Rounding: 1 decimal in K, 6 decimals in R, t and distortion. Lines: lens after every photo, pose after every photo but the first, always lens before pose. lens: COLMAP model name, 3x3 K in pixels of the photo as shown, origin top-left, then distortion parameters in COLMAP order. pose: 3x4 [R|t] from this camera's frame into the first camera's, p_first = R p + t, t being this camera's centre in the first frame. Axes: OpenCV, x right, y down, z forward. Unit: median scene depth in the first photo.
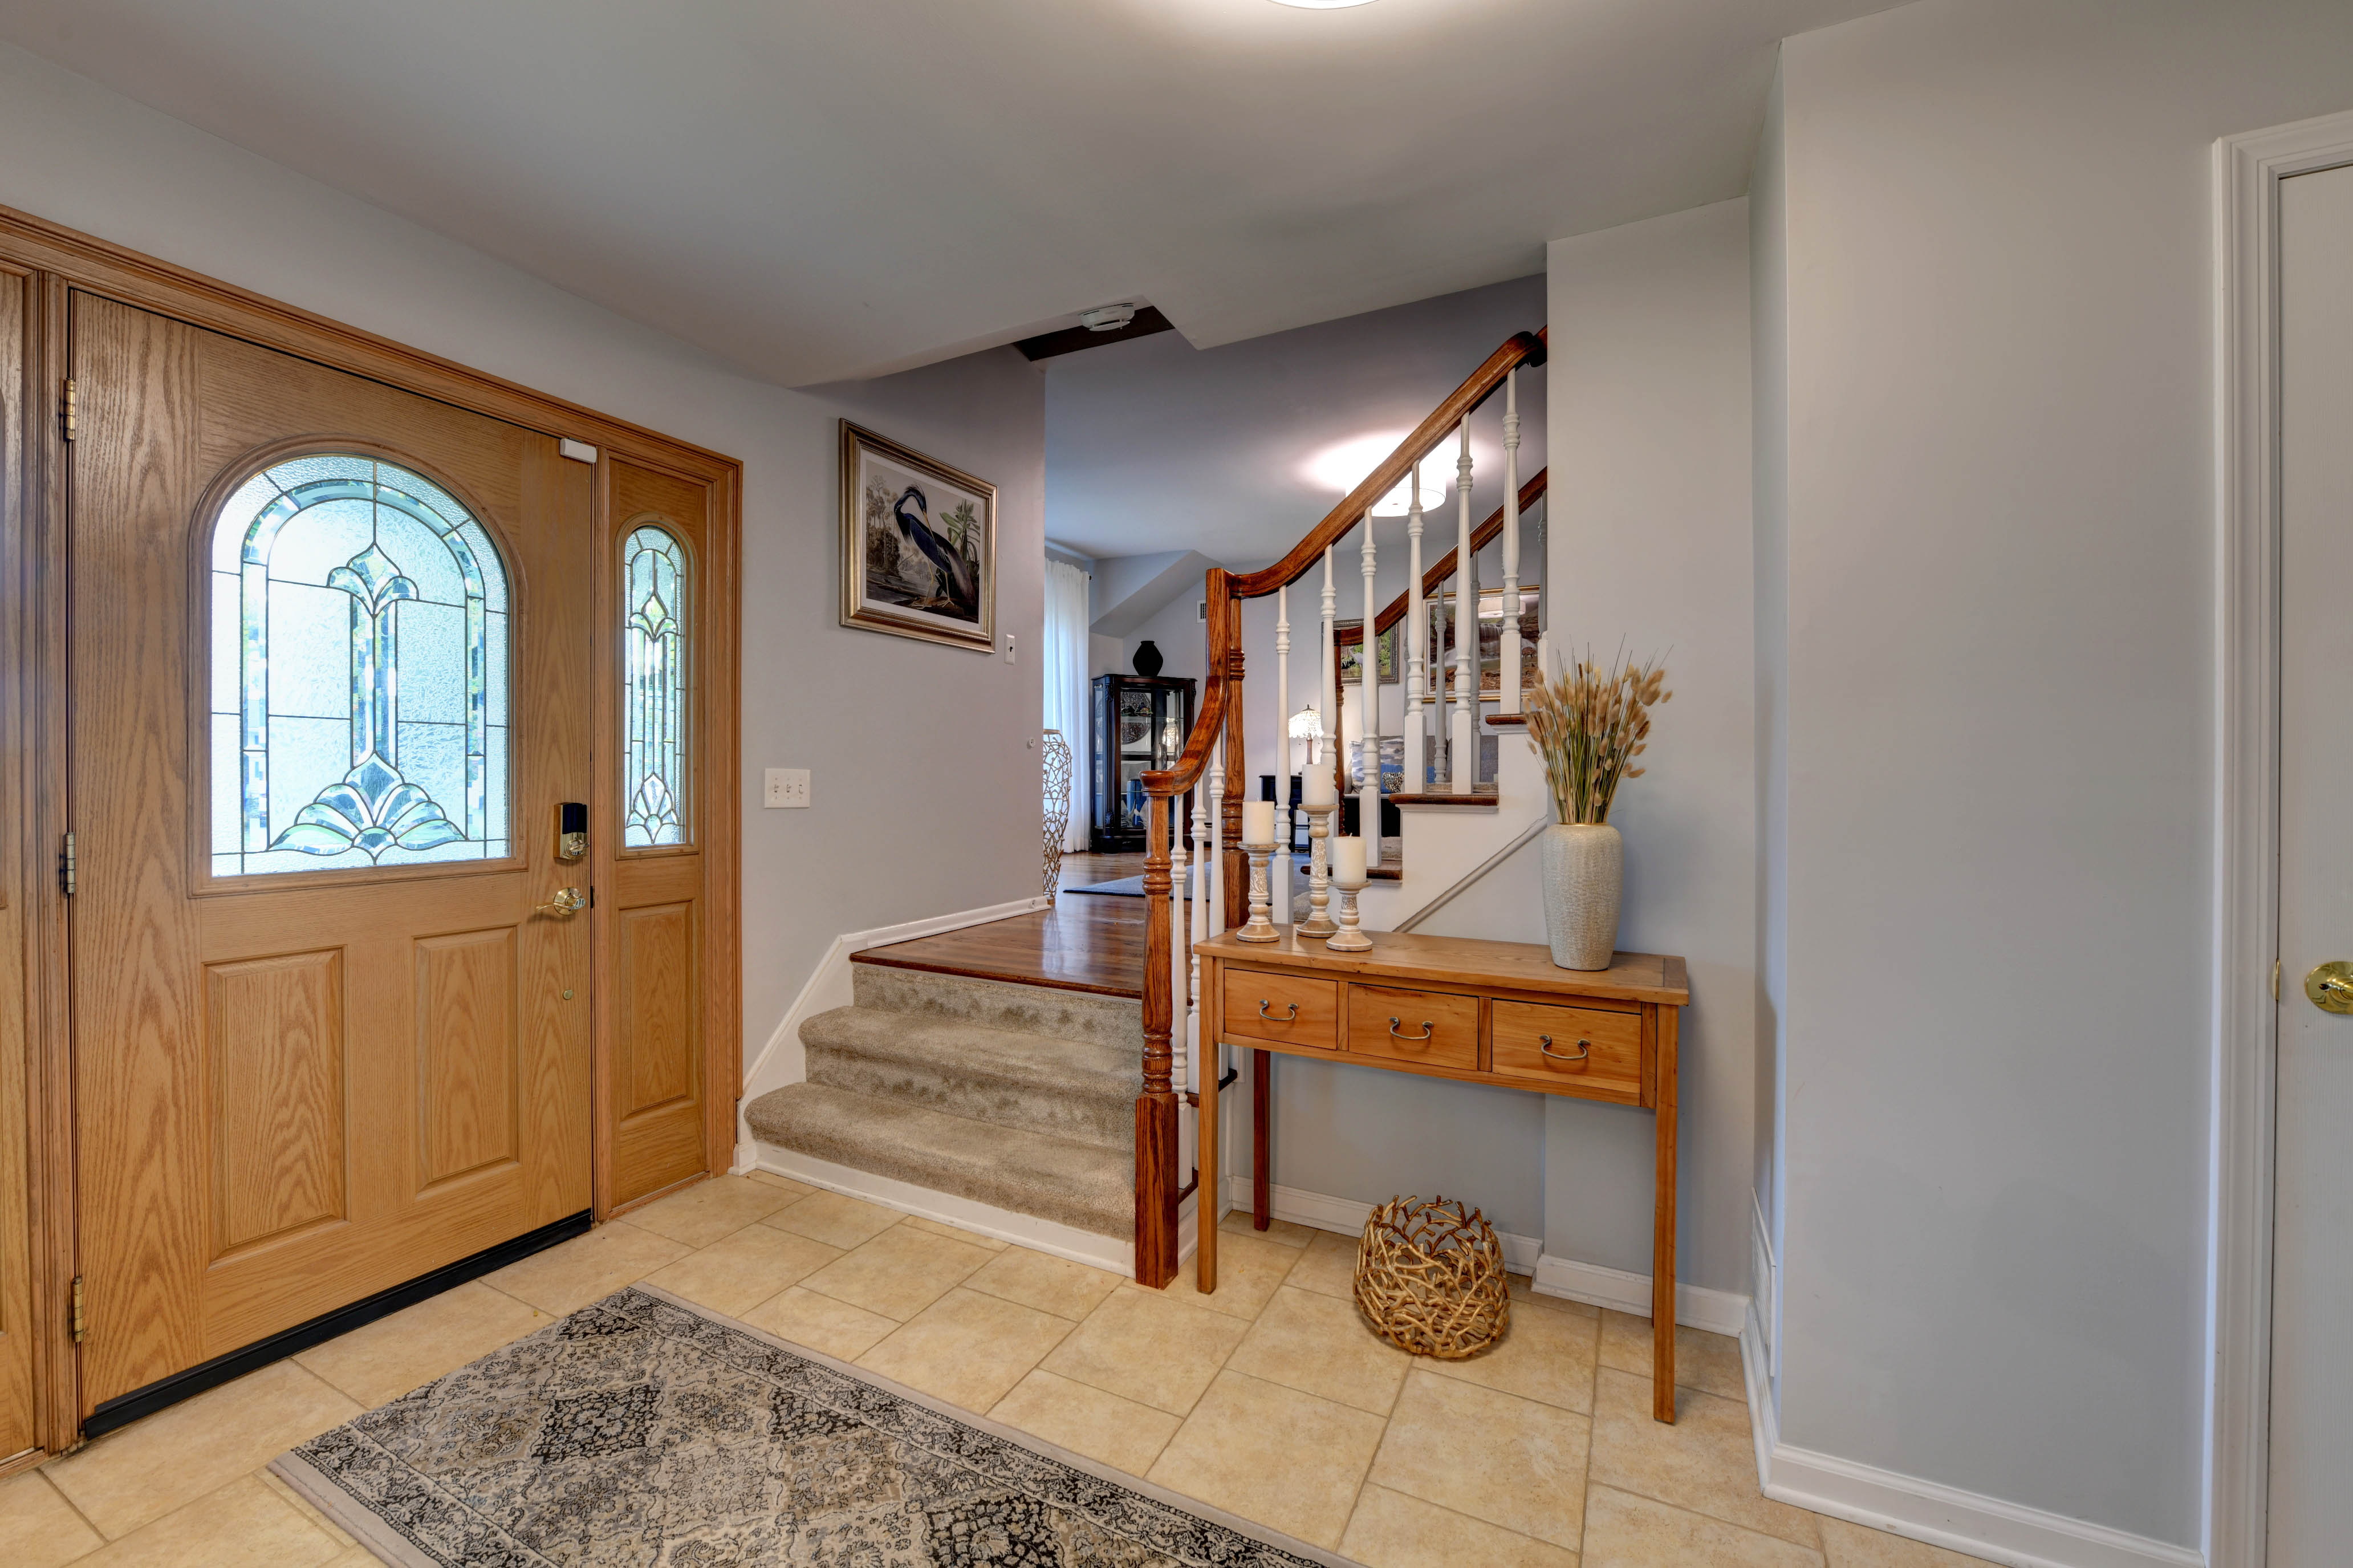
lens RADIAL K [[930.7, 0, 1182.2], [0, 930.7, 780.3], [0, 0, 1]] dist [-0.008576, -0.001022]
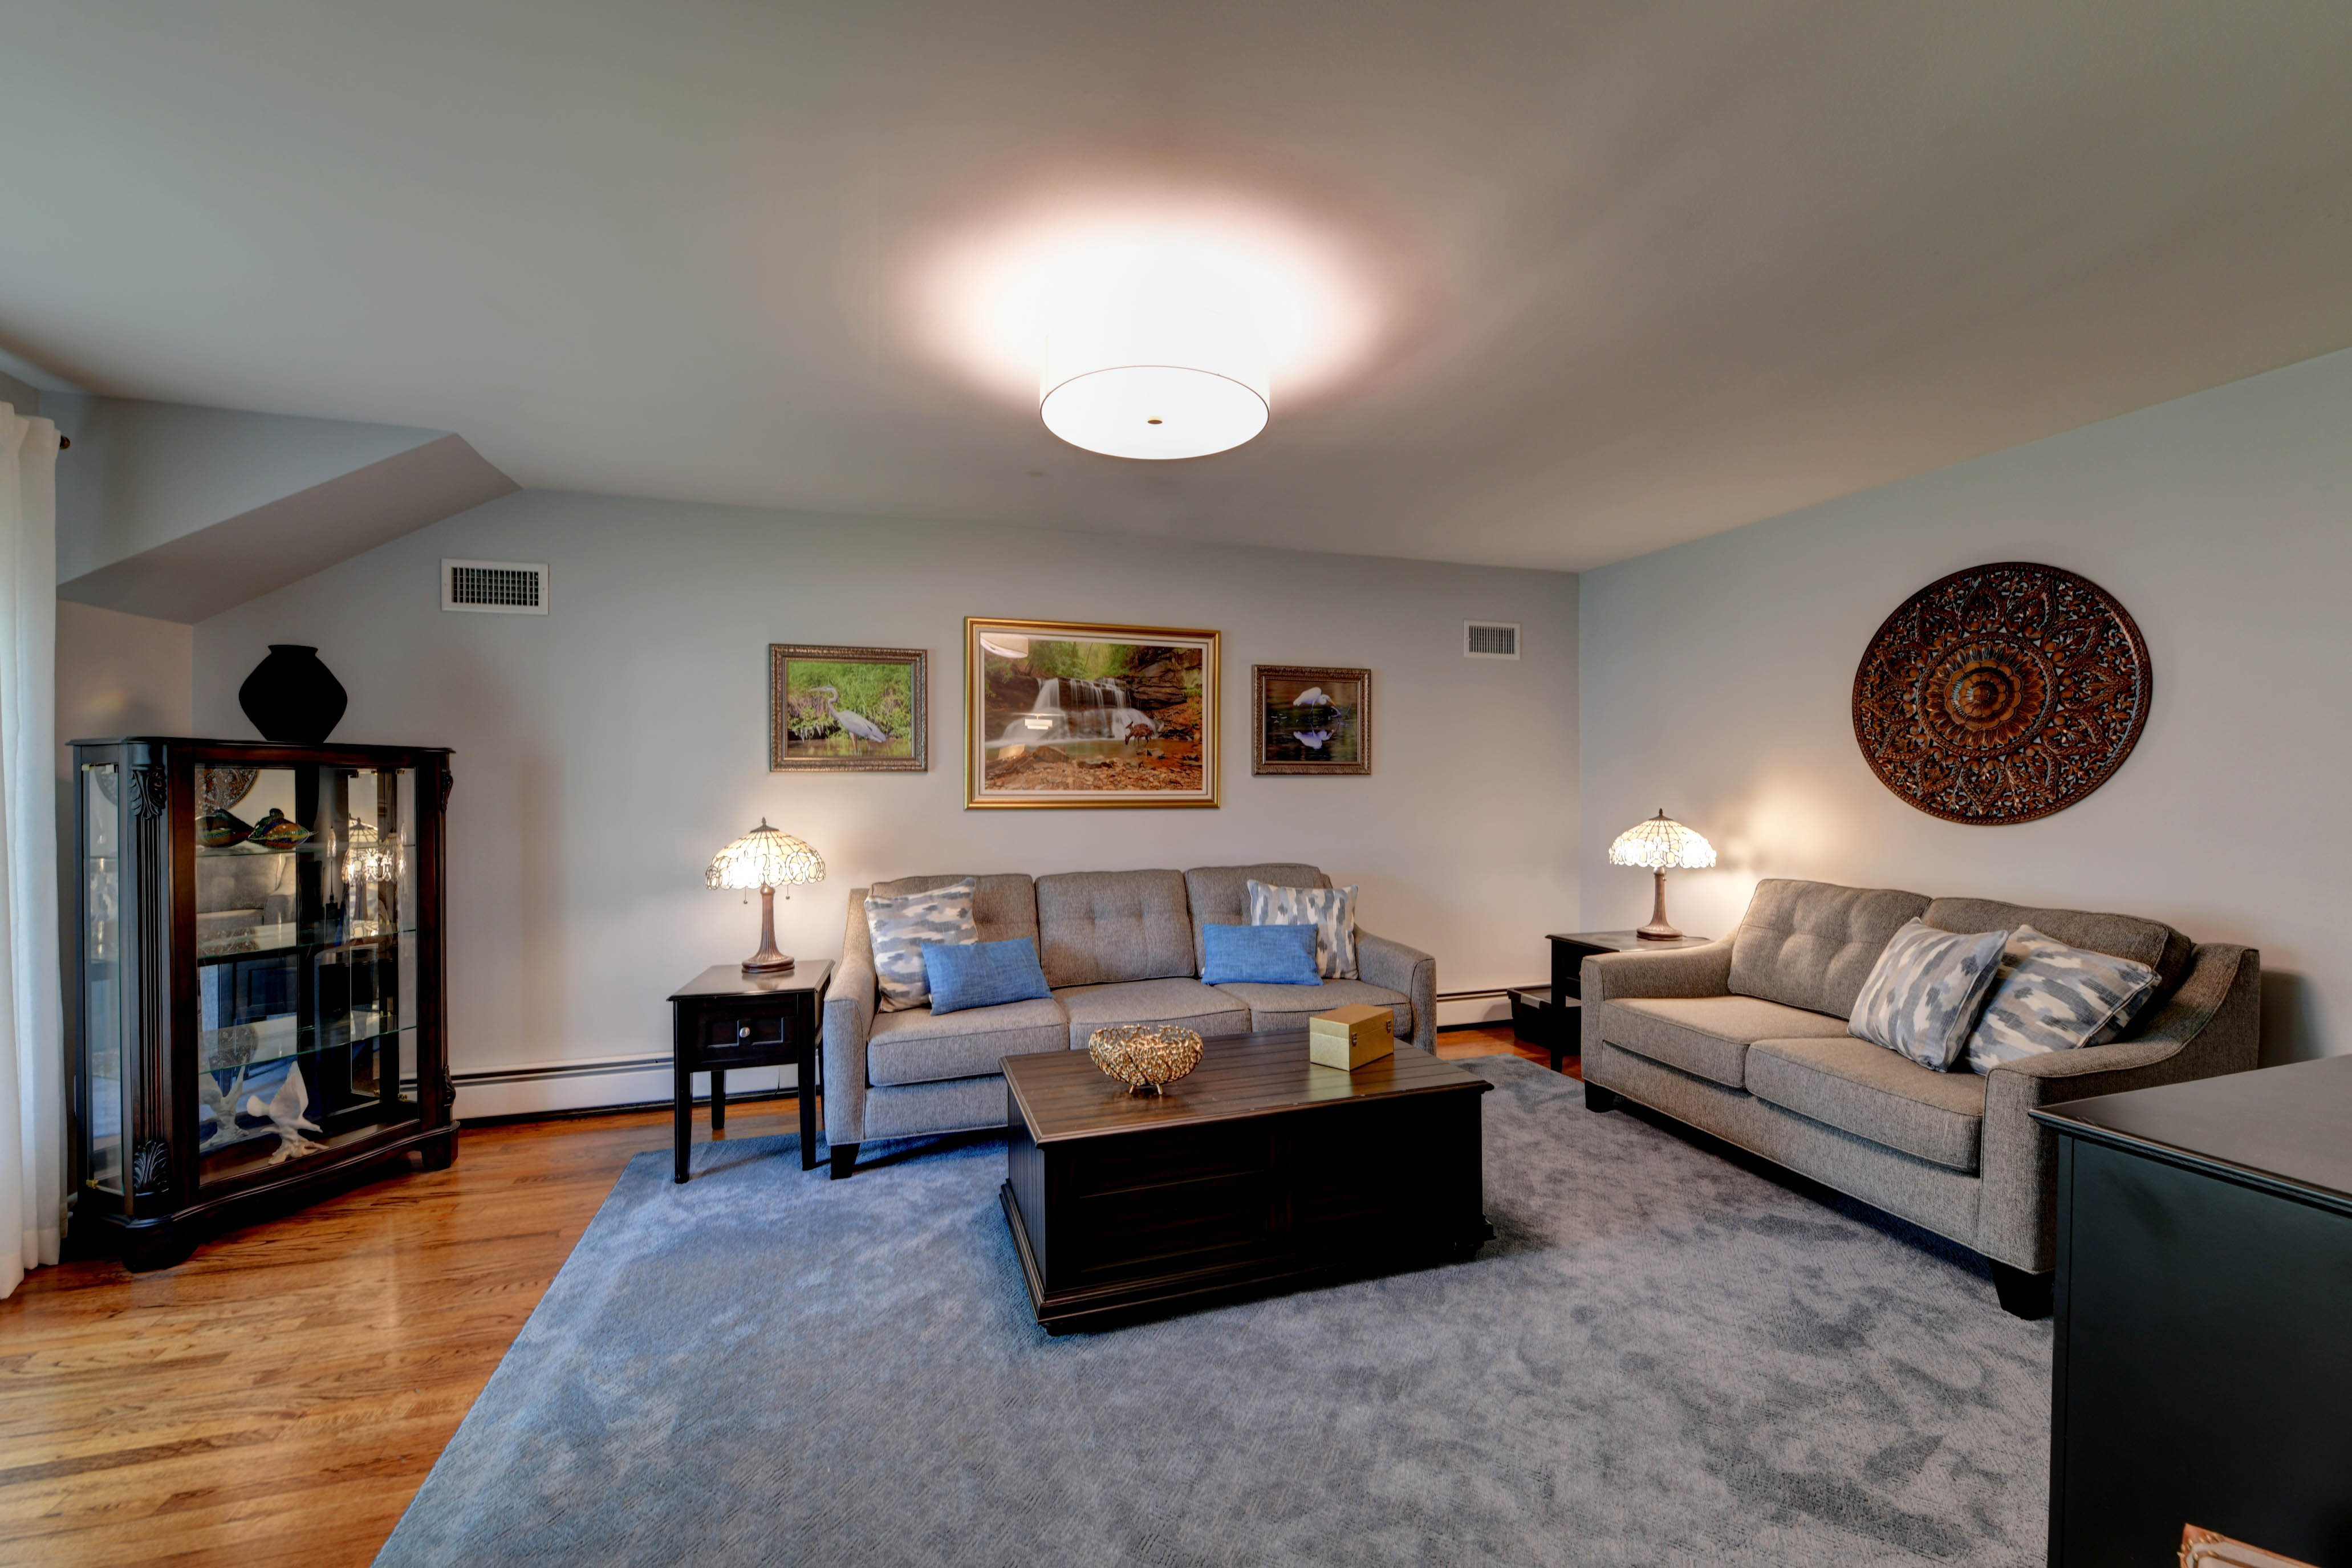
lens RADIAL K [[930.3, 0, 1179.3], [0, 930.3, 786.4], [0, 0, 1]] dist [-0.008576, -0.001022]
pose [[0.712155, -0.003728, 0.702013, -0.117948], [0.002312, 0.999993, 0.002965, -0.247127], [-0.702019, -0.000488, 0.712158, 1.291228]]
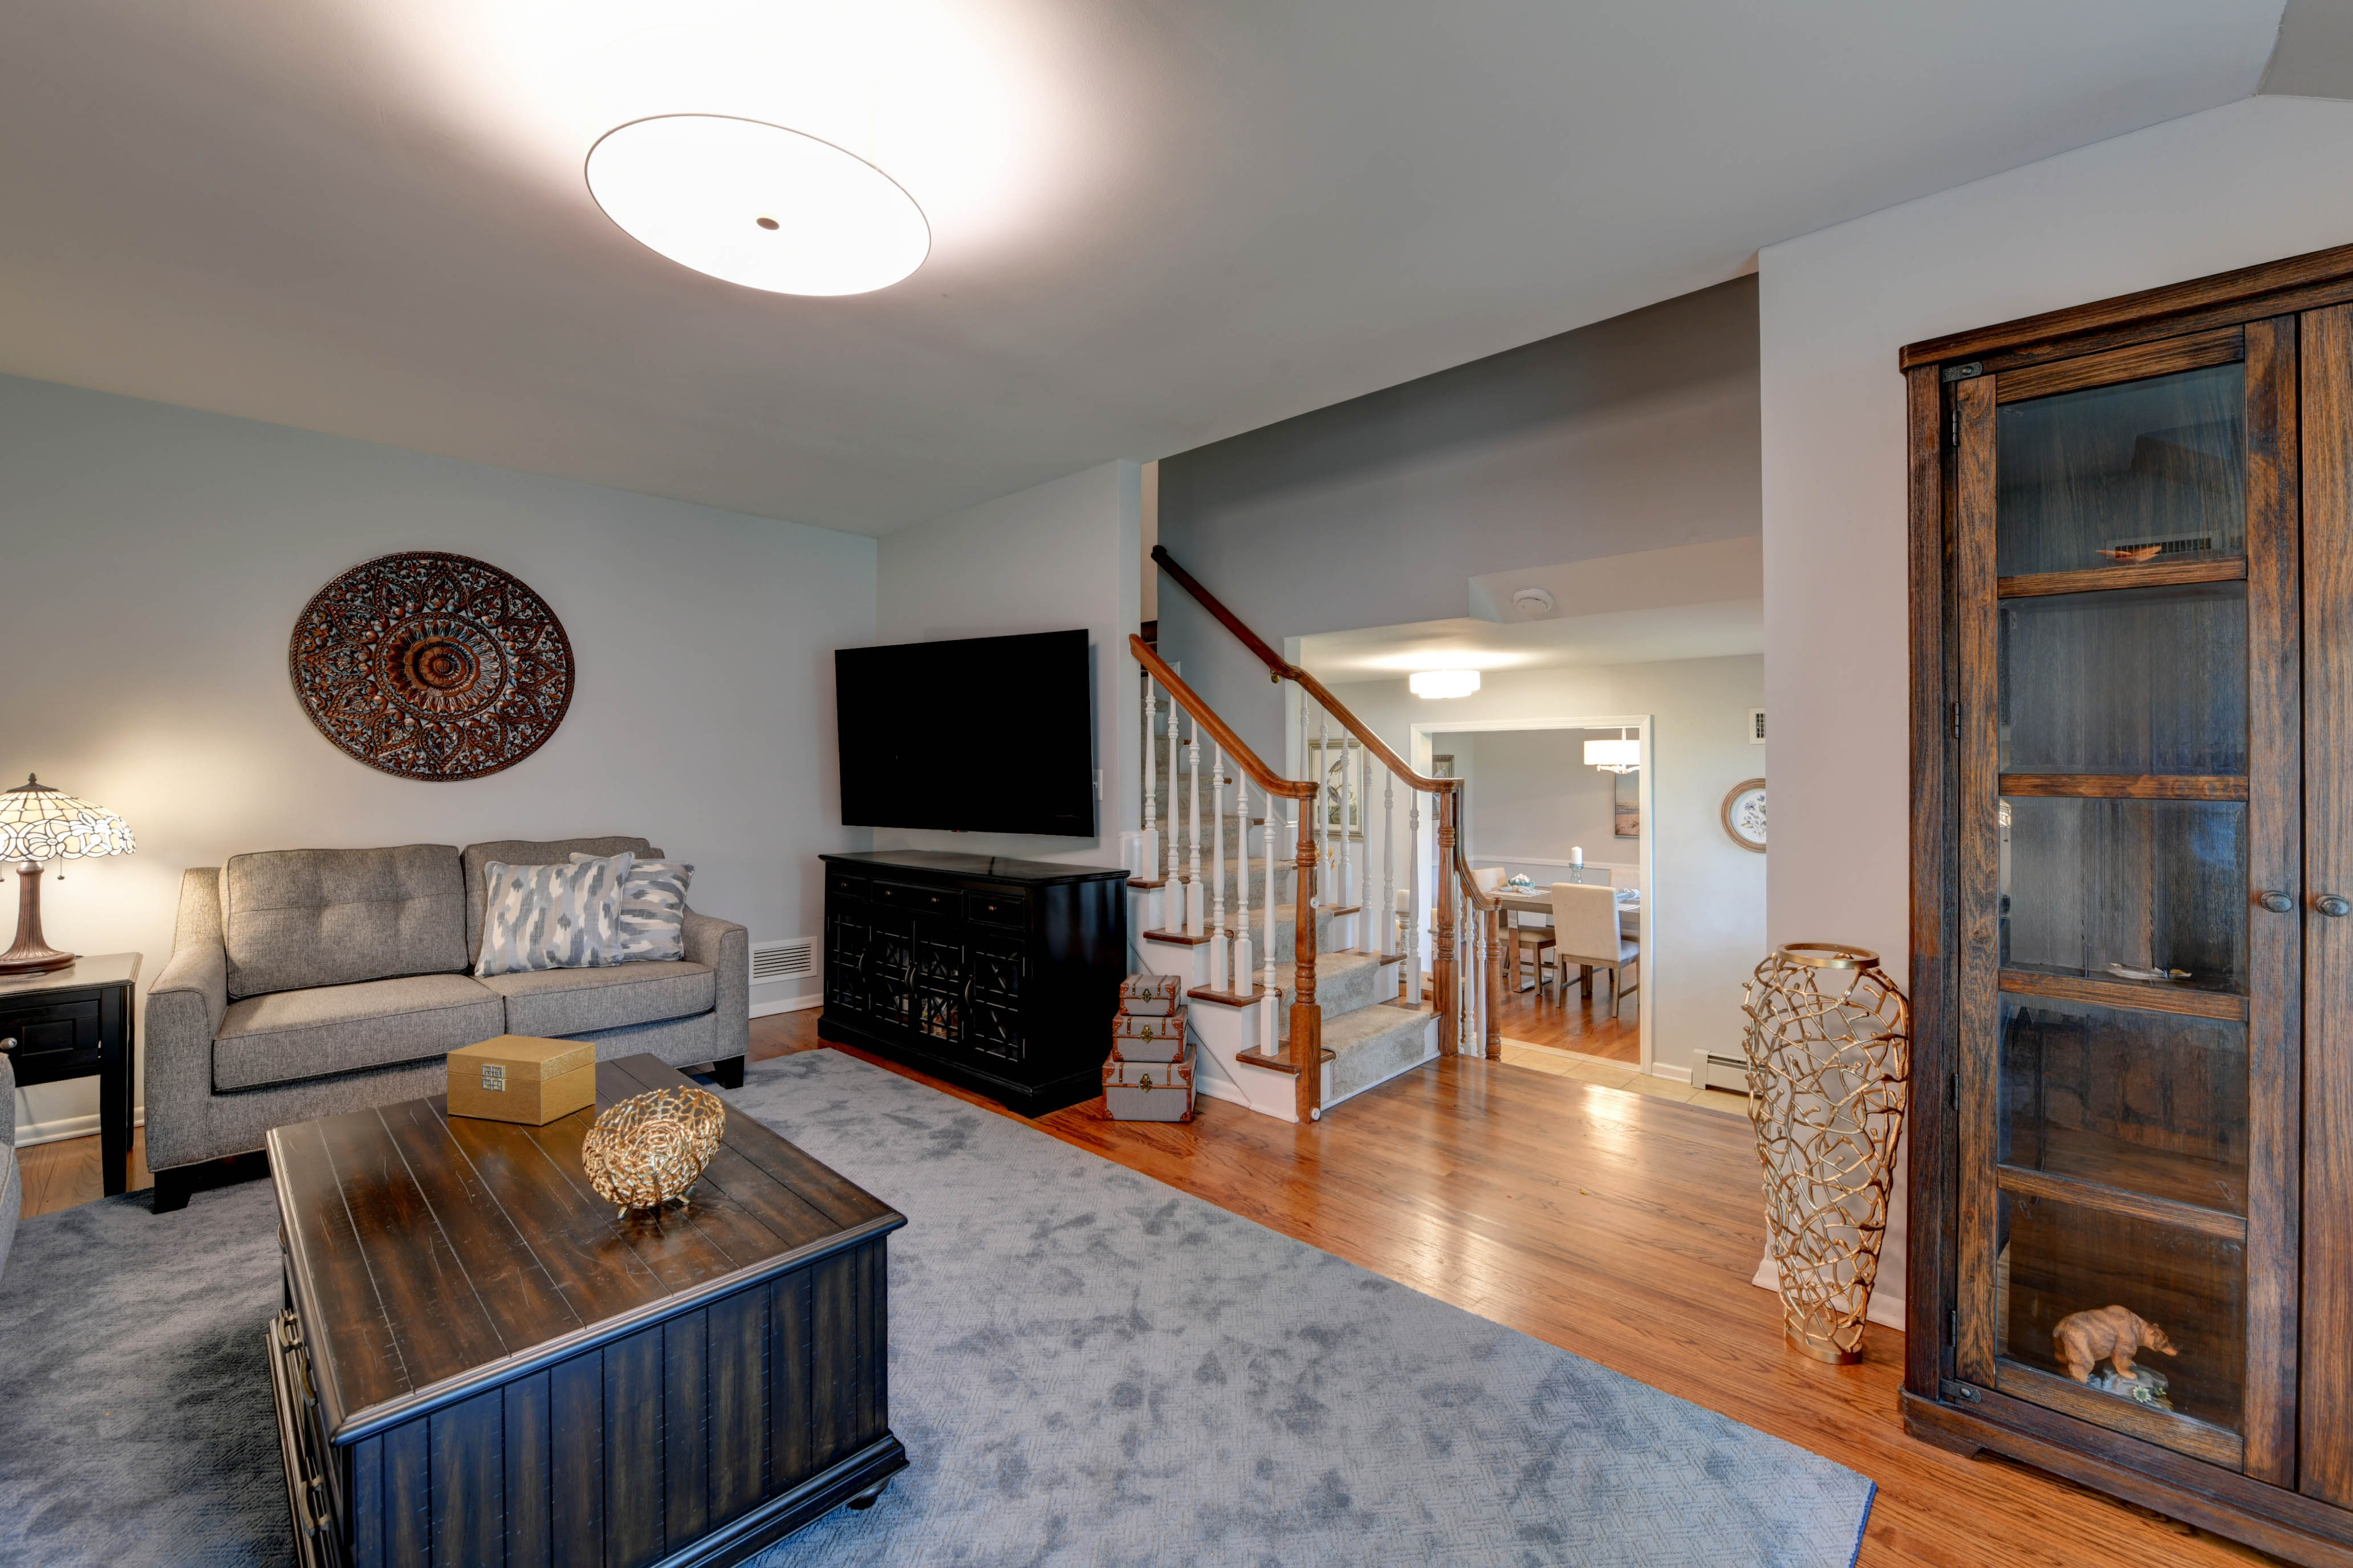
lens RADIAL K [[930.6, 0, 1178.7], [0, 930.6, 768.0], [0, 0, 1]] dist [-0.008576, -0.001022]
pose [[-0.961759, -0.018922, 0.273241, 0.065341], [-0.016790, 0.999808, 0.010139, -0.243276], [-0.273380, 0.005163, -0.961892, 2.608204]]
